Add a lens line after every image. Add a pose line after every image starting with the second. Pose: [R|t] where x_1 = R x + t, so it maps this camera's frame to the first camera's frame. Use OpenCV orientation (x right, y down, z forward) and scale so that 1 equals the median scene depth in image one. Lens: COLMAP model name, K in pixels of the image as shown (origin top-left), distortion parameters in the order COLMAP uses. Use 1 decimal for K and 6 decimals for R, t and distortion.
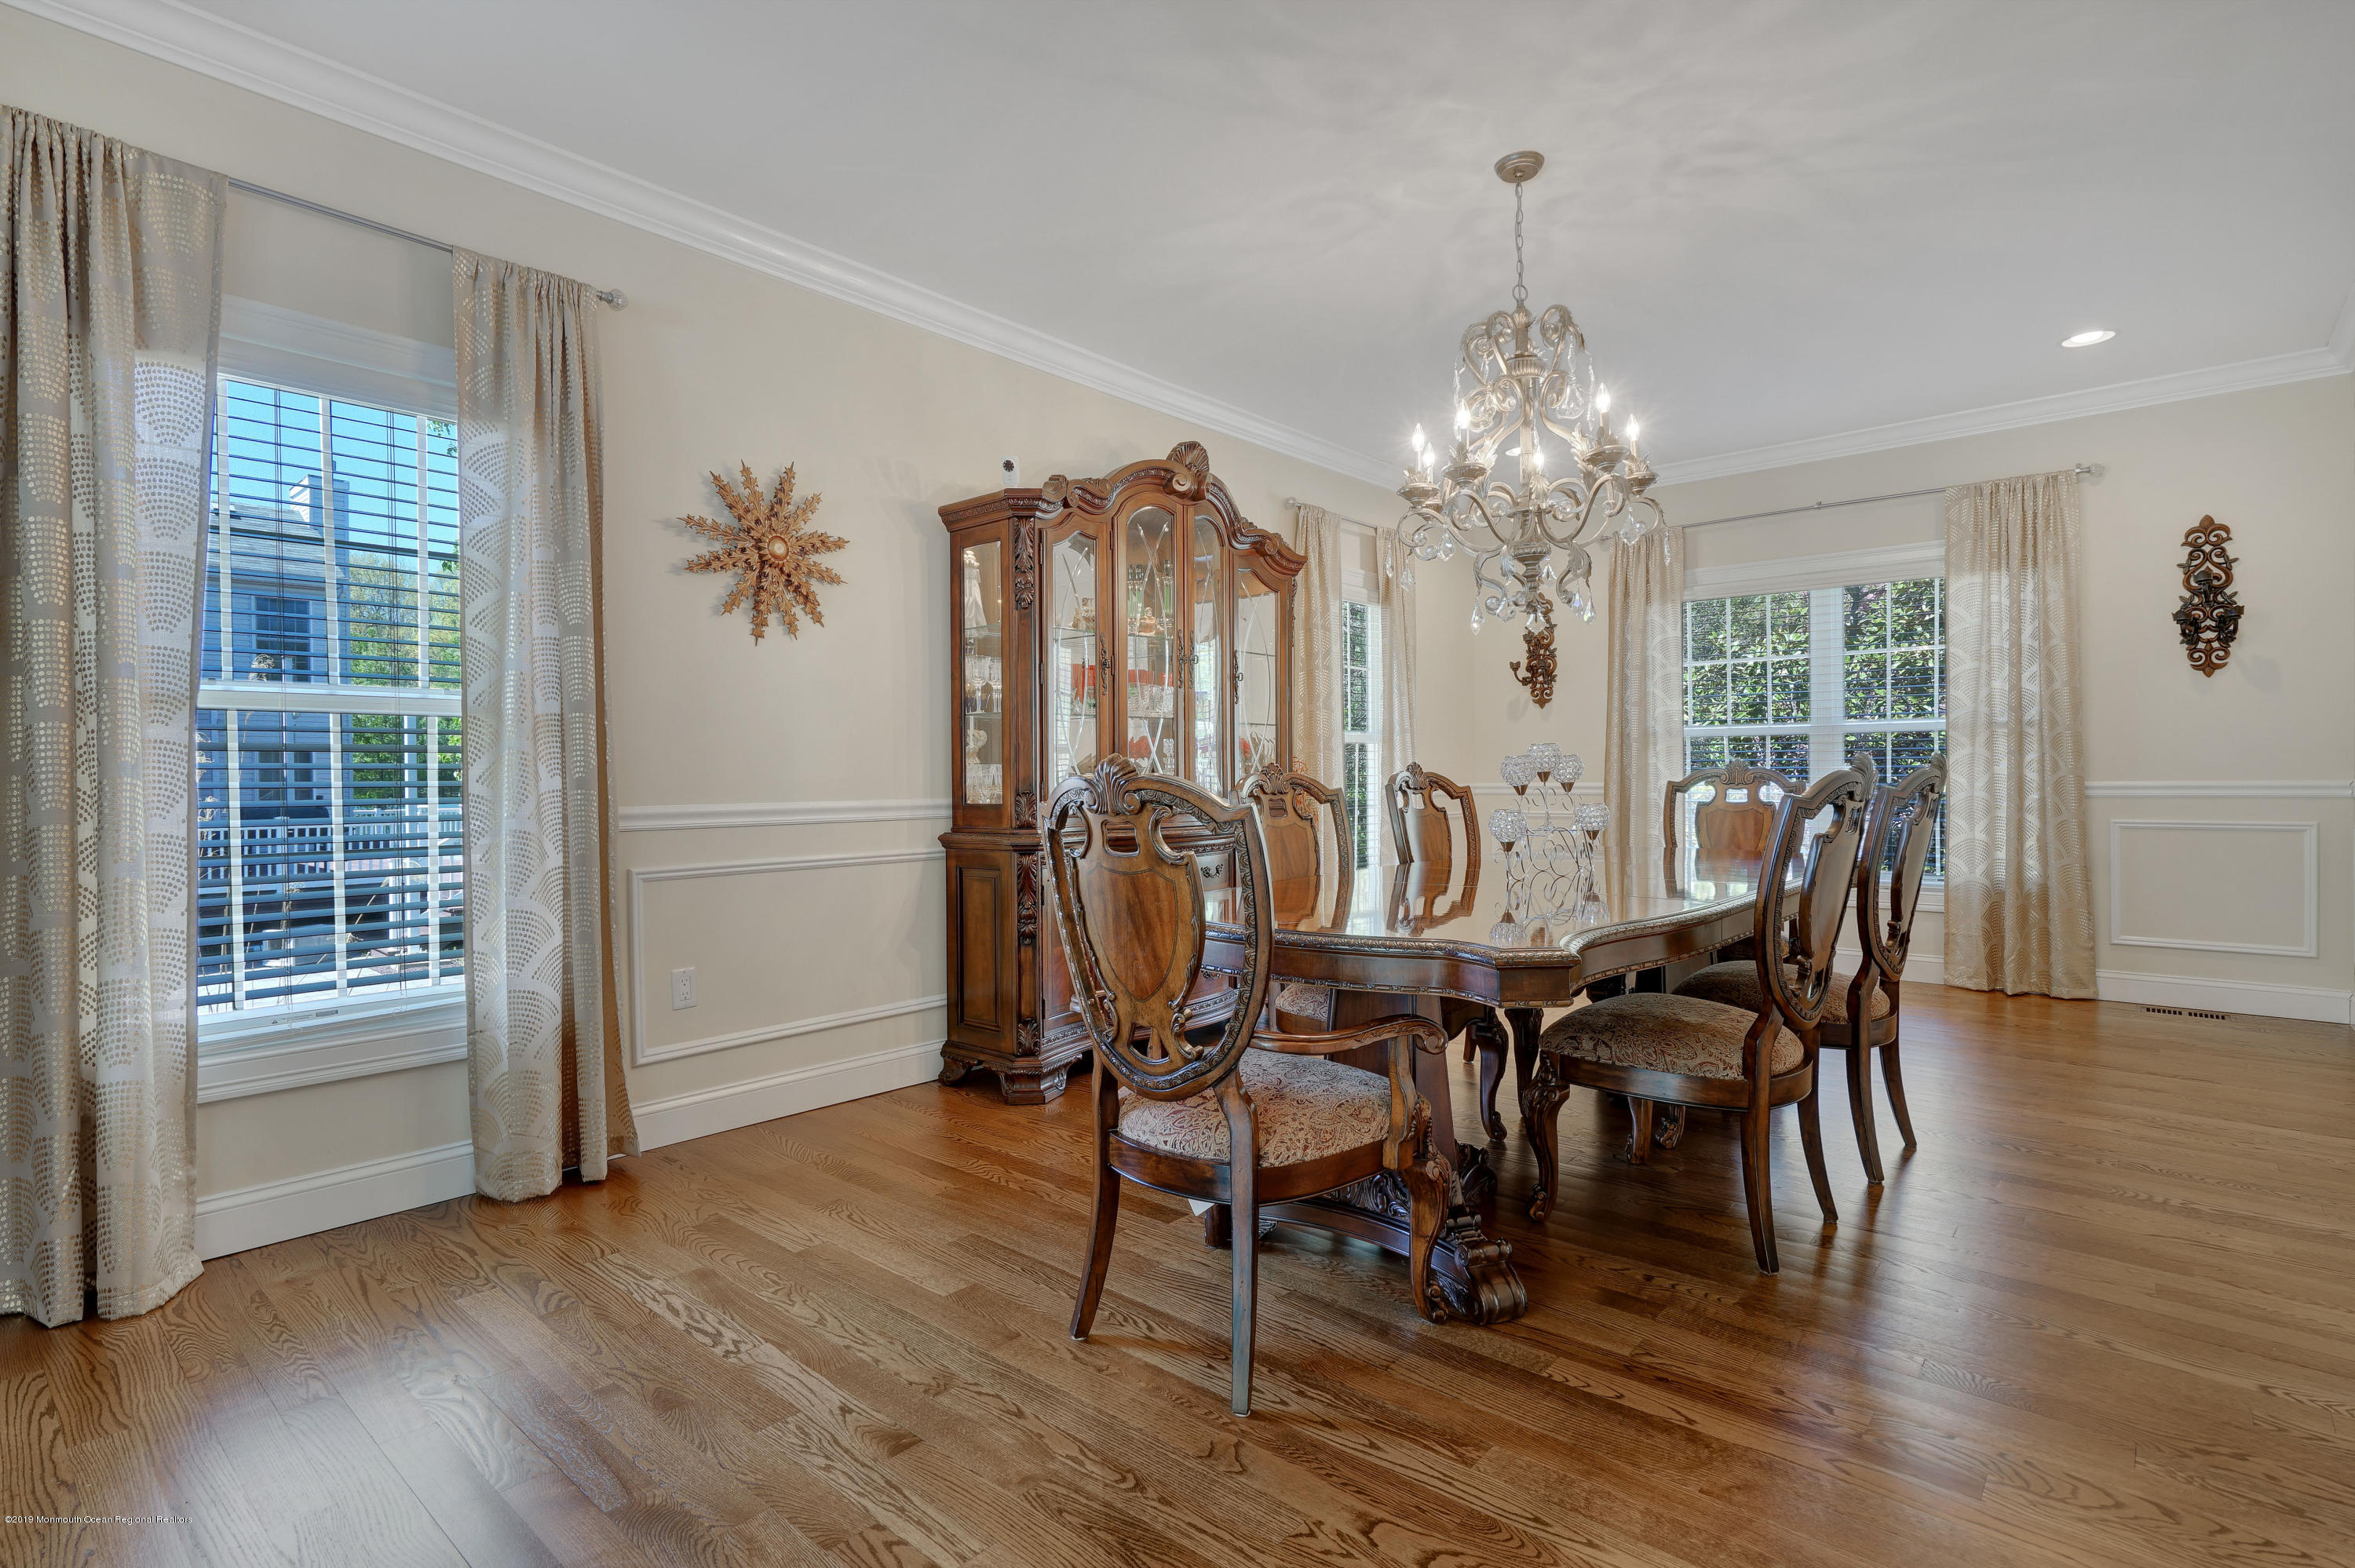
lens RADIAL K [[1150.8, 0, 1177.5], [0, 1150.8, 784.0], [0, 0, 1]] dist [-0.000693, -0.000298]
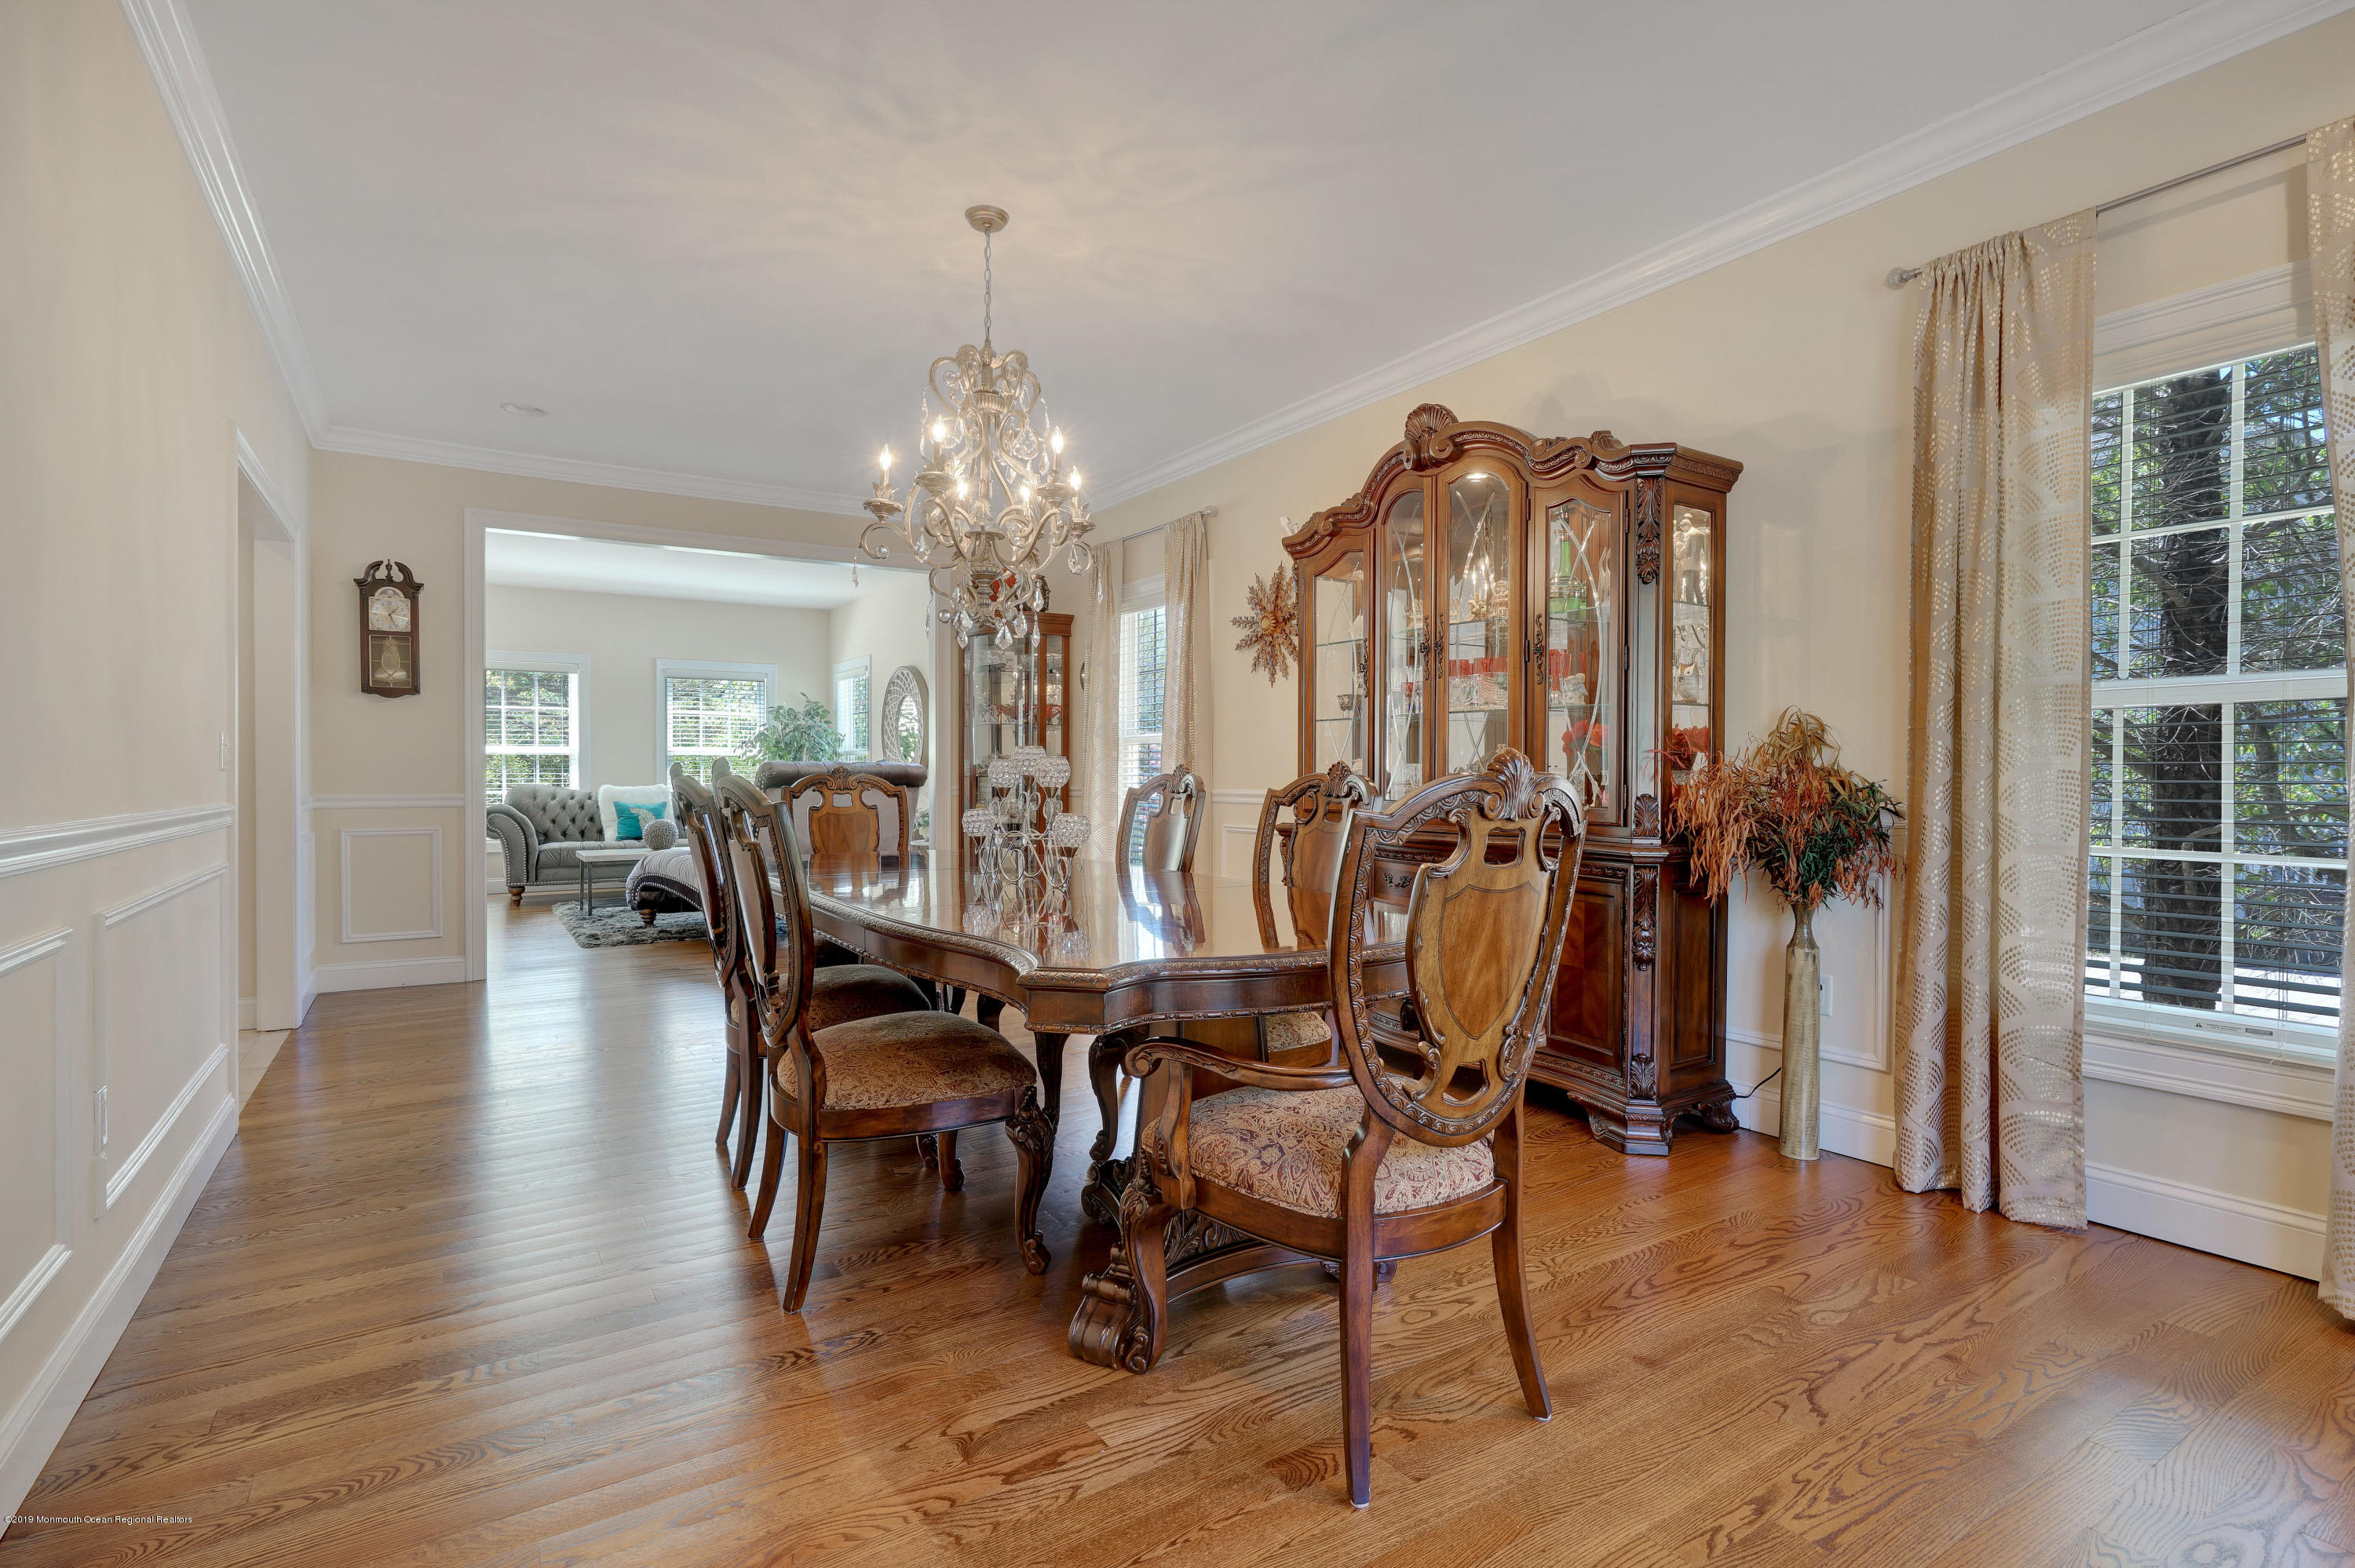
lens RADIAL K [[1150.8, 0, 1177.5], [0, 1150.8, 784.0], [0, 0, 1]] dist [-0.000693, -0.000298]
pose [[-0.267056, 0.009806, -0.963631, 1.119132], [-0.005615, 0.999915, 0.011731, -0.009503], [0.963665, 0.008544, -0.266979, 1.260255]]
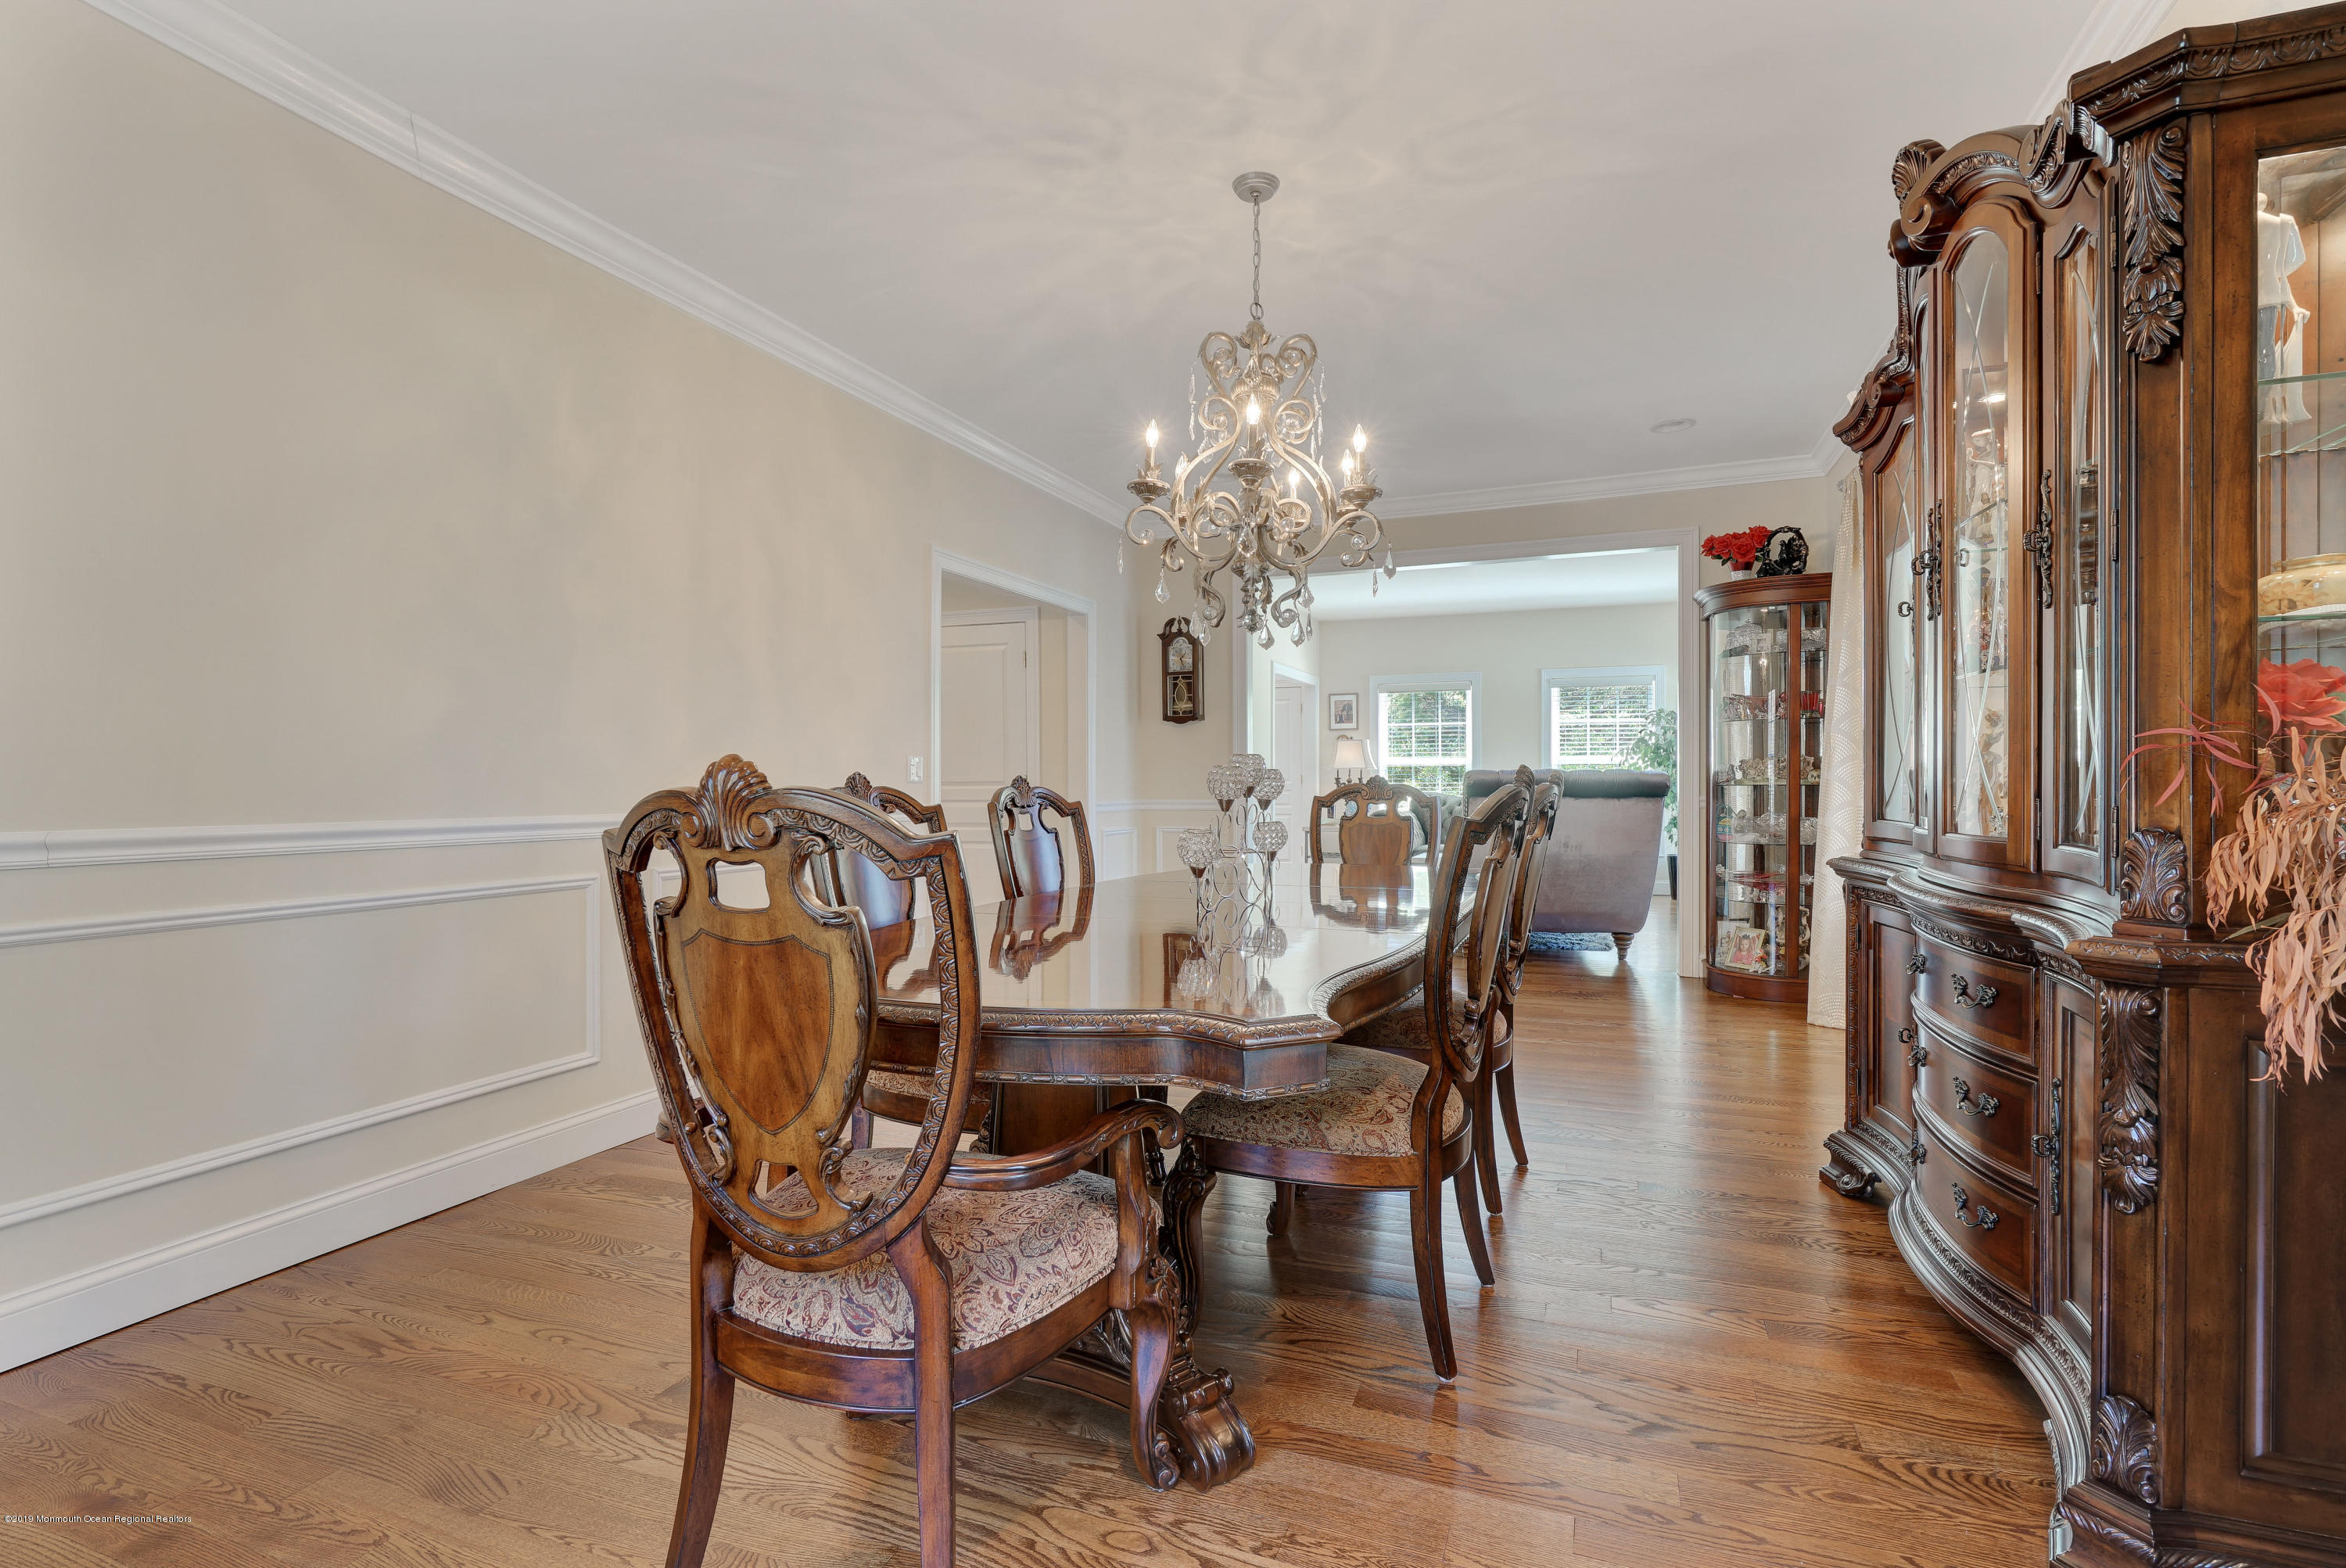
lens RADIAL K [[1146.5, 0, 1173.0], [0, 1146.5, 784.0], [0, 0, 1]] dist [-0.000693, -0.000298]
pose [[-0.945634, 0.004346, -0.325205, 0.597659], [0.001940, 0.999968, 0.007724, -0.013083], [0.325228, 0.006673, -0.945612, 1.660296]]
